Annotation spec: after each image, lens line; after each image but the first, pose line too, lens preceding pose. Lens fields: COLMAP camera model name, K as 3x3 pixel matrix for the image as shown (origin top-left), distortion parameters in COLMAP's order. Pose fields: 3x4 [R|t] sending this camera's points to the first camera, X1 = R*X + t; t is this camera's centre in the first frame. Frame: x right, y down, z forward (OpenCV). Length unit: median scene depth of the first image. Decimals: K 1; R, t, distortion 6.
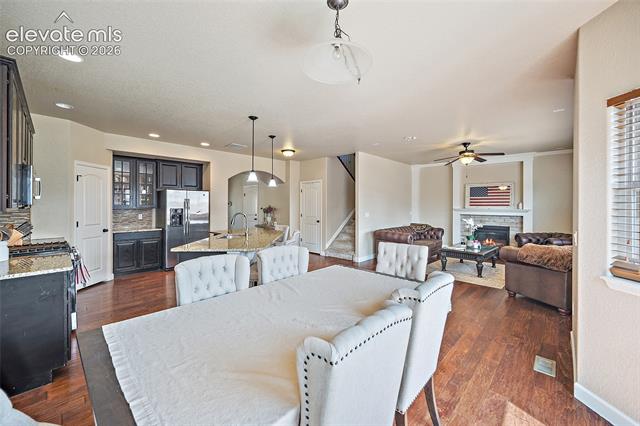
lens RADIAL K [[258.1, 0, 318.7], [0, 258.1, 205.1], [0, 0, 1]] dist [-0.002006, -0.000309]
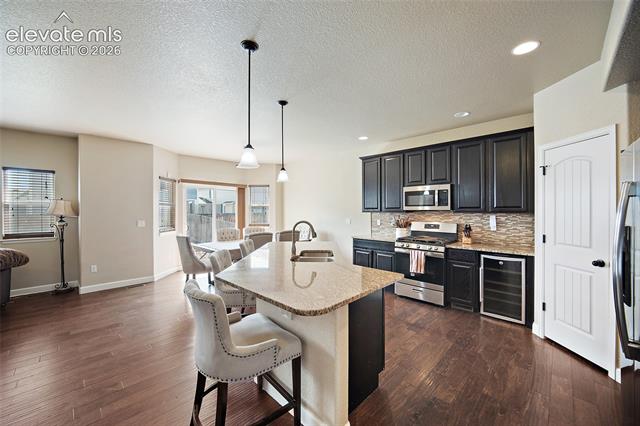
lens RADIAL K [[251.7, 0, 322.3], [0, 251.7, 209.9], [0, 0, 1]] dist [-0.001016, -0.000319]
pose [[-0.999962, -0.008686, 0.000836, -0.260811], [-0.008686, 0.999962, 0.000537, 0.003235], [-0.000841, 0.000530, -1.000000, 1.233082]]
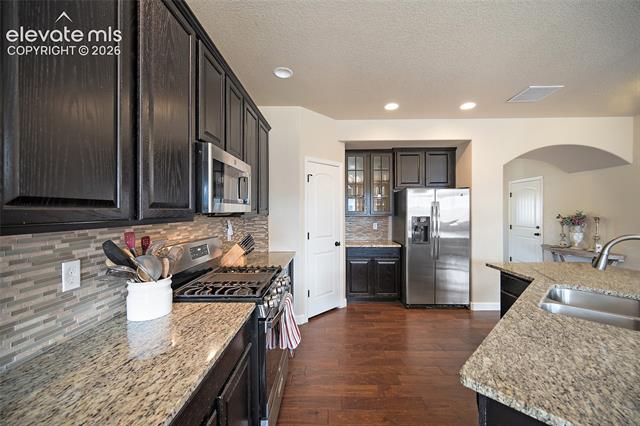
lens RADIAL K [[251.7, 0, 322.3], [0, 251.7, 209.9], [0, 0, 1]] dist [-0.001016, -0.000319]
pose [[0.682871, -0.009857, -0.730472, -0.250070], [0.004084, 0.999945, -0.009676, 0.001372], [0.730527, 0.003624, 0.682874, 0.370714]]
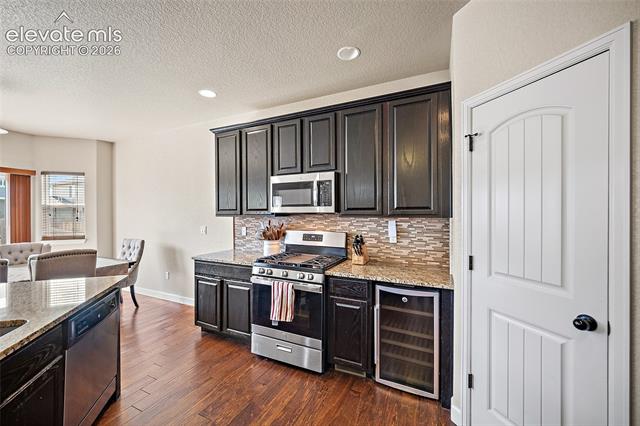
lens RADIAL K [[251.0, 0, 320.7], [0, 251.0, 211.6], [0, 0, 1]] dist [0.000176, 0.000609]
pose [[-0.947074, -0.009966, -0.320862, -0.444931], [-0.008145, 0.999942, -0.007018, 0.002402], [0.320913, -0.004033, -0.947100, 0.953719]]
